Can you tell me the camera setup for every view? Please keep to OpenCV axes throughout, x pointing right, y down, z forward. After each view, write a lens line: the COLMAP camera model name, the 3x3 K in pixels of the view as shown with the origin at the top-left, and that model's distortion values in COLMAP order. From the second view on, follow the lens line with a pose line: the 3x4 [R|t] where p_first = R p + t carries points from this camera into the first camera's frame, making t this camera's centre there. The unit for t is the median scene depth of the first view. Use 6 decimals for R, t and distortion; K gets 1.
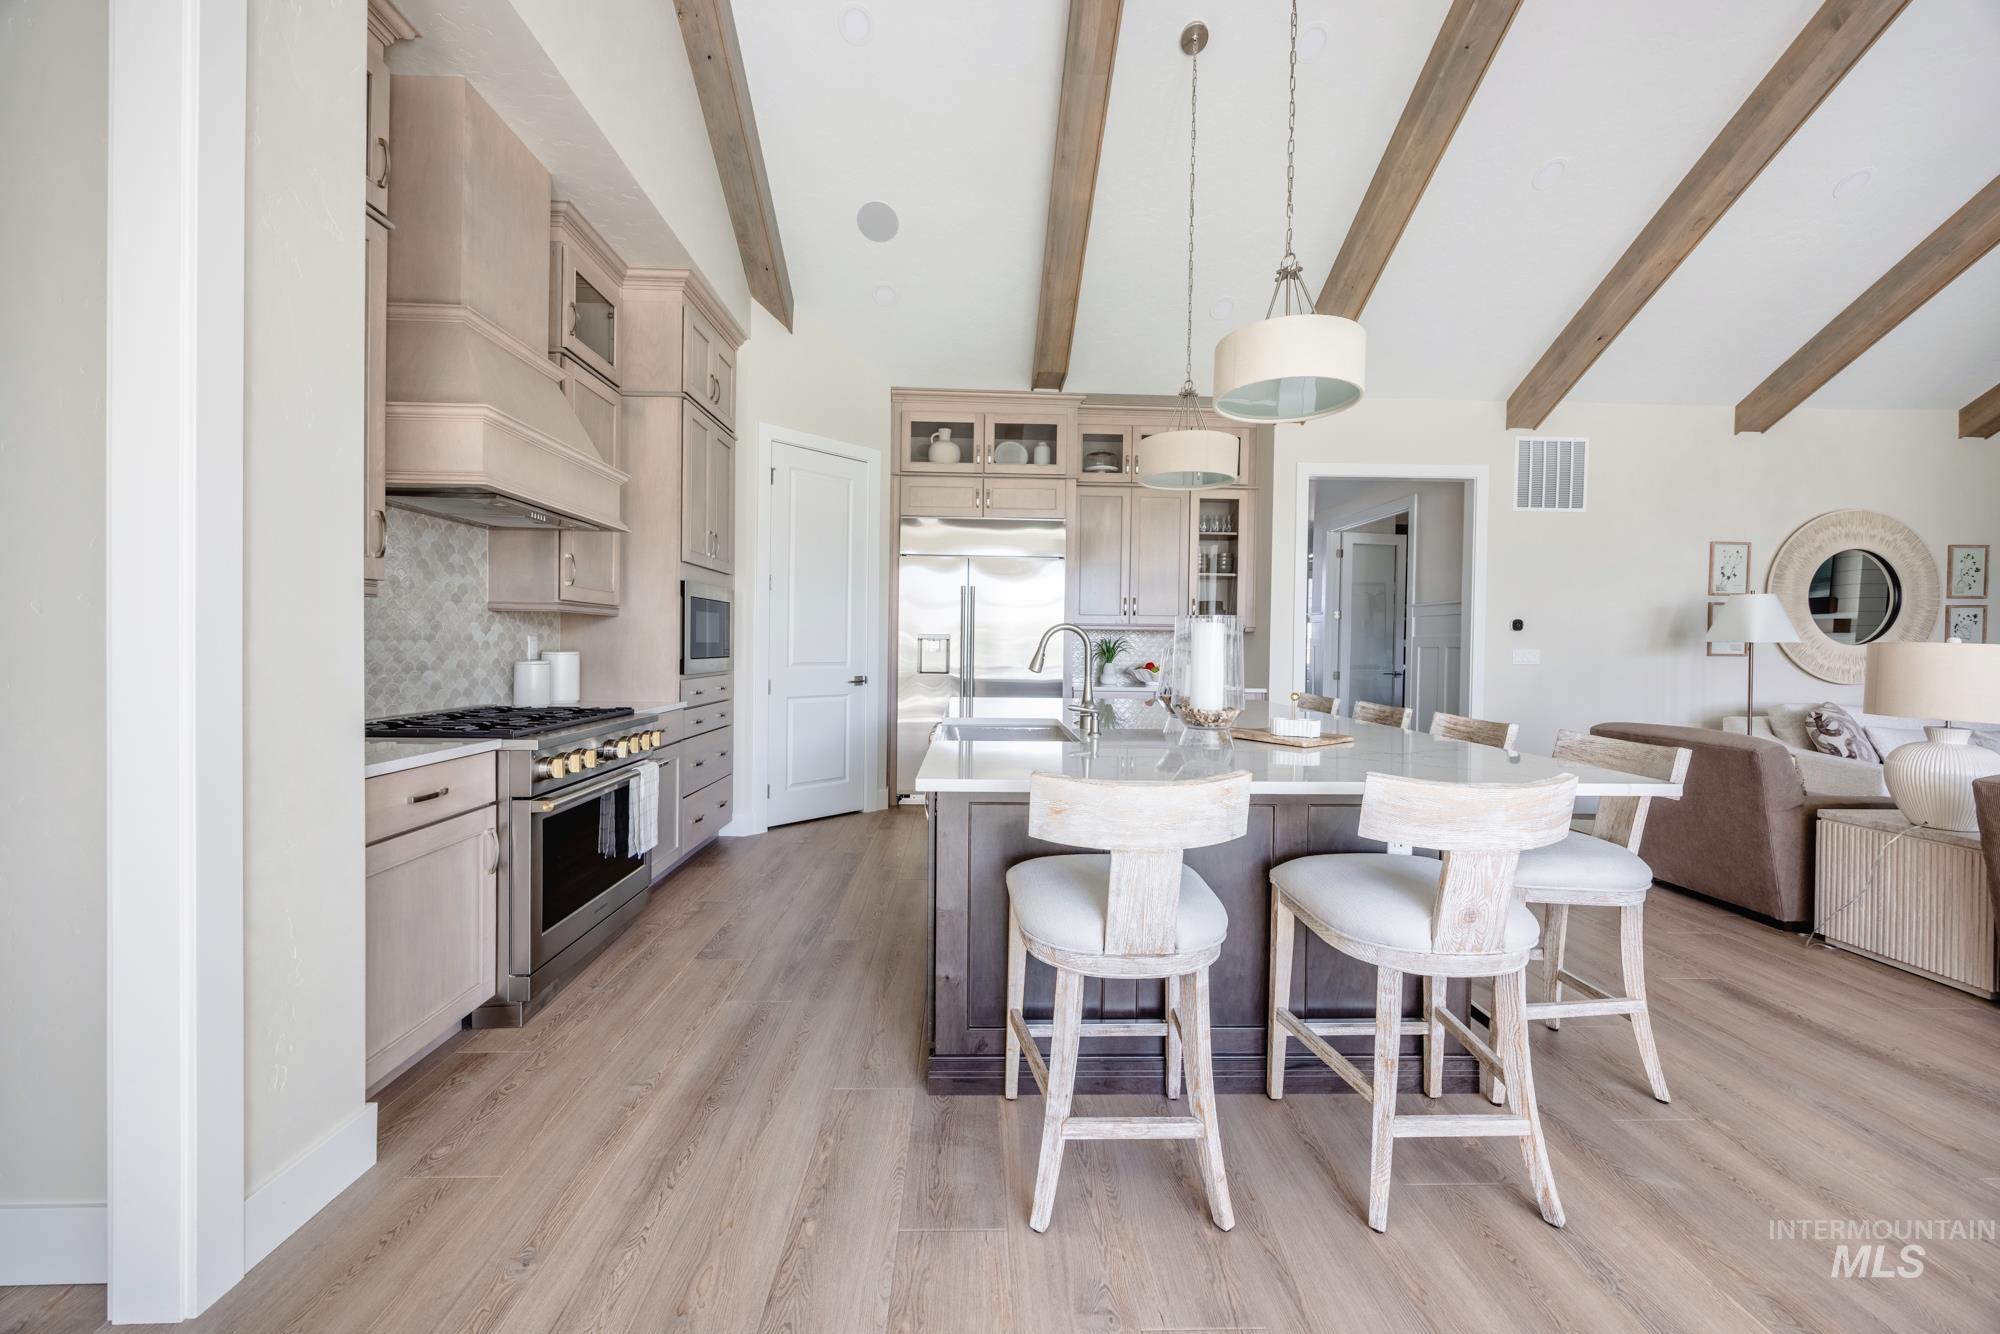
lens RADIAL K [[764.6, 0, 994.2], [0, 764.6, 657.4], [0, 0, 1]] dist [0.006935, -0.000055]
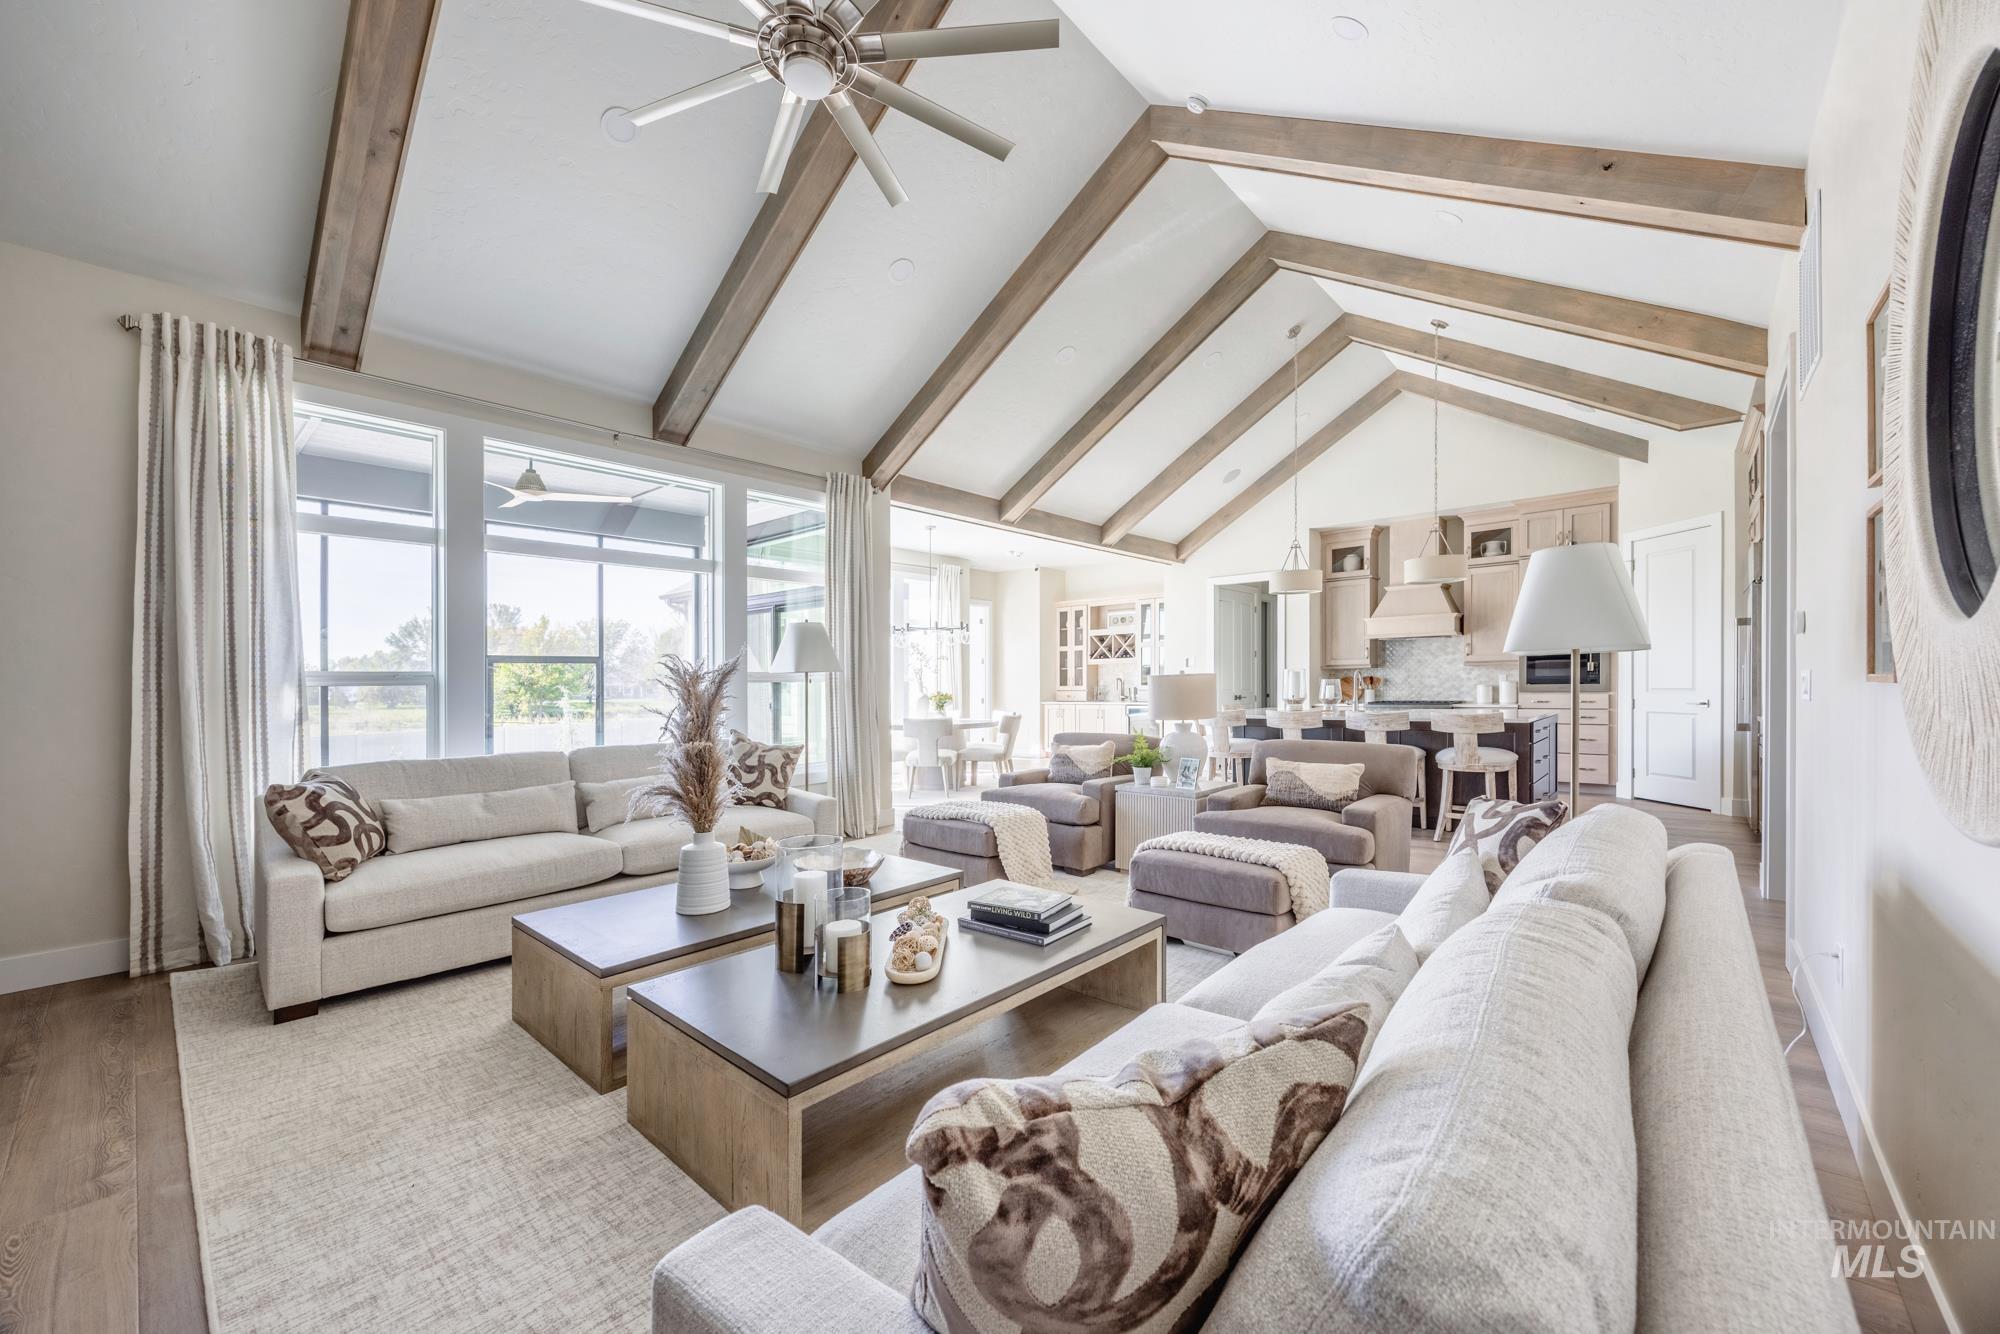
lens RADIAL K [[770.0, 0, 999.9], [0, 770.0, 709.6], [0, 0, 1]] dist [-0.001077, -0.000246]
pose [[-0.678574, 0.023105, -0.734168, 1.467408], [-0.008374, 0.999197, 0.039186, -0.000586], [0.734484, 0.032739, -0.677836, 0.971162]]
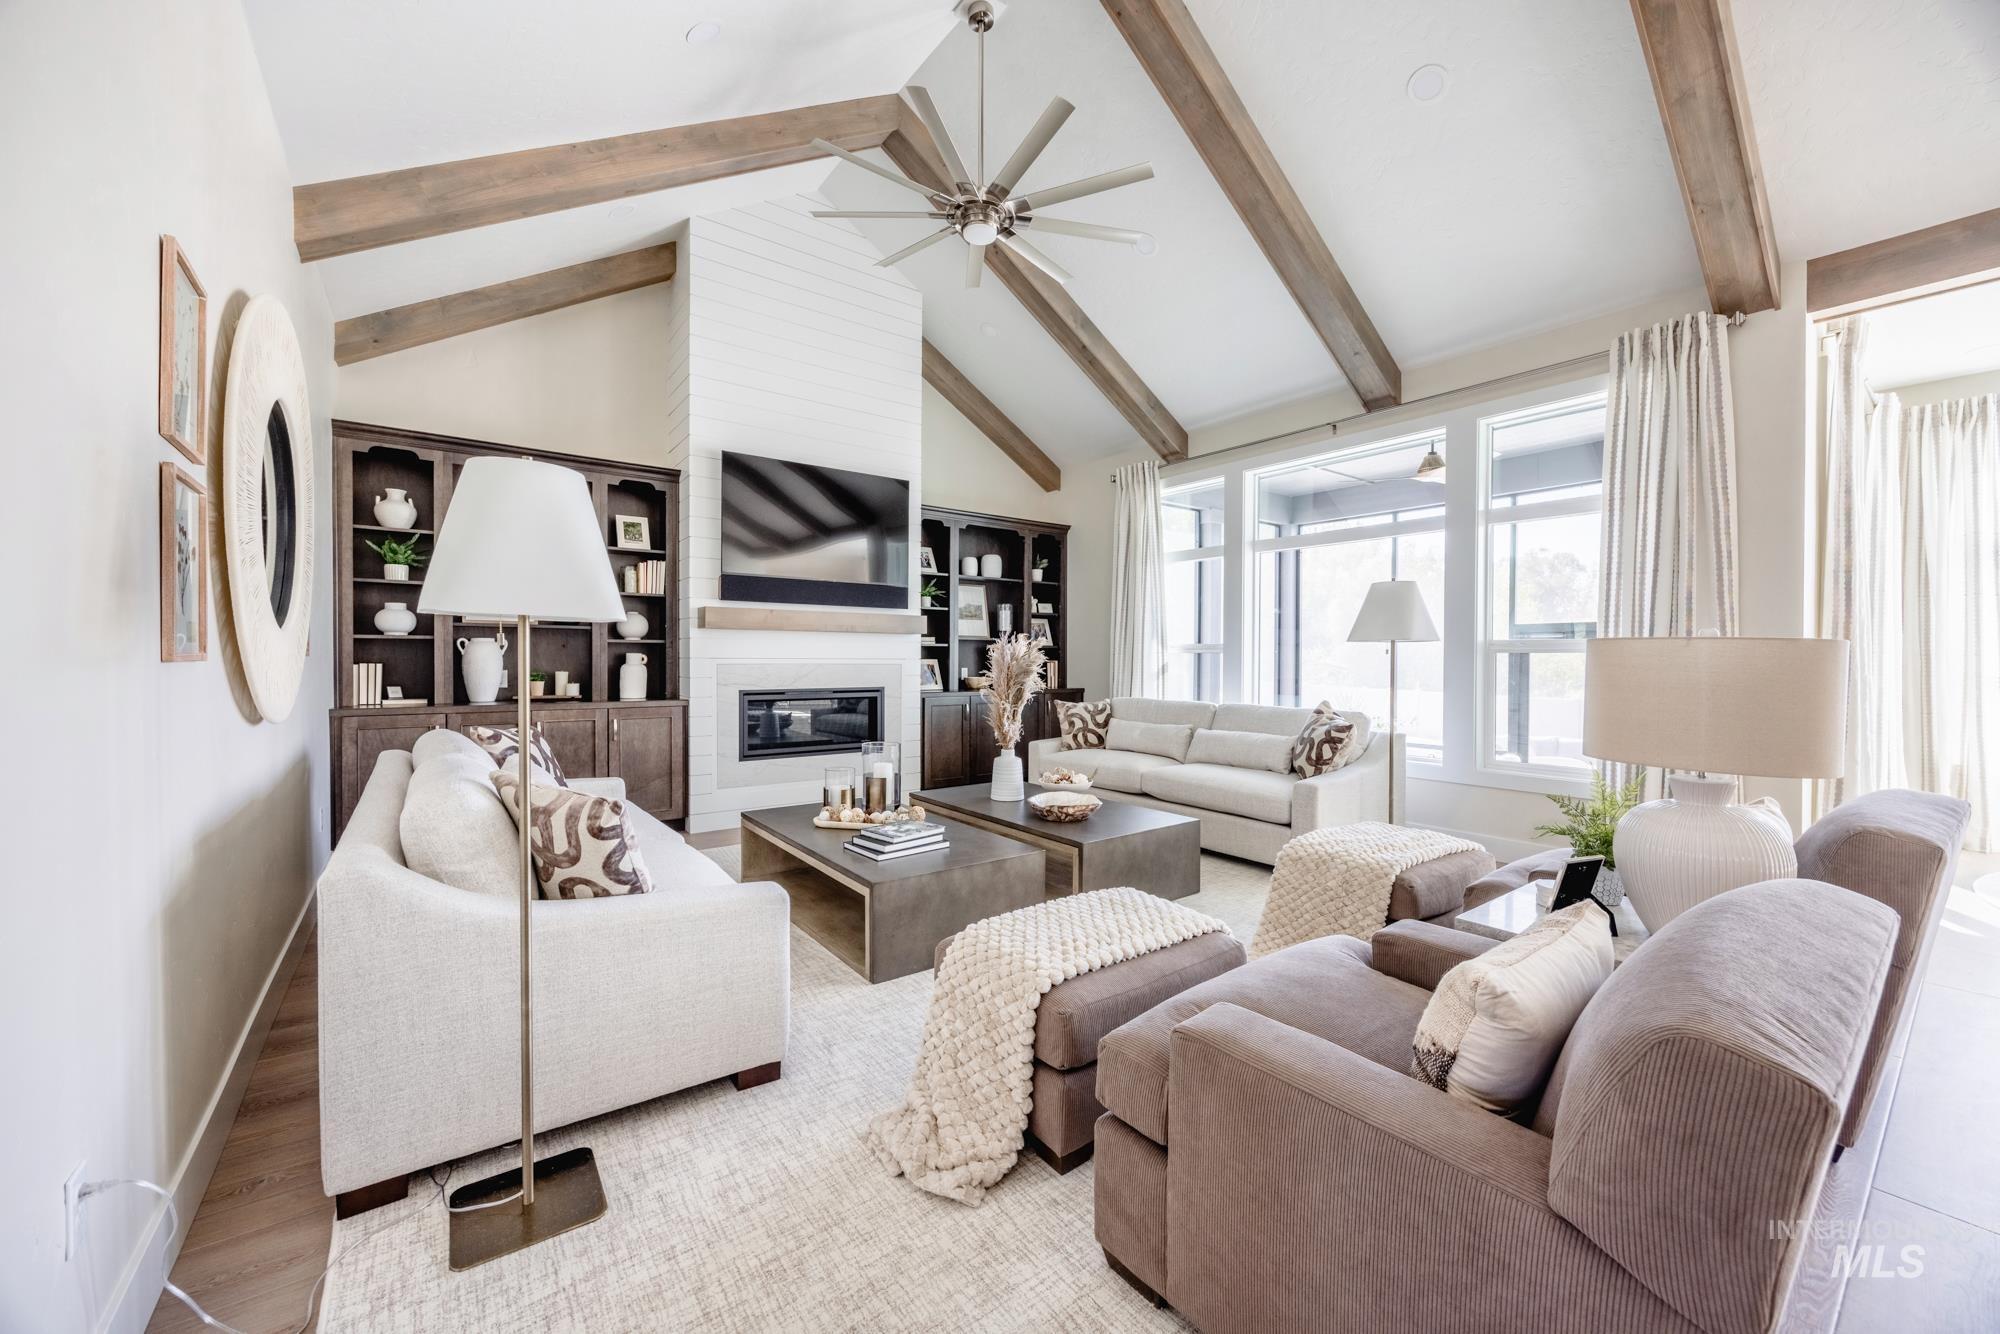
lens RADIAL K [[764.6, 0, 994.2], [0, 764.6, 657.4], [0, 0, 1]] dist [0.006935, -0.000055]
pose [[-0.582949, -0.017810, 0.812313, 0.551838], [0.001466, 0.999735, 0.022972, -0.010013], [-0.812507, 0.014582, -0.582769, 0.940760]]
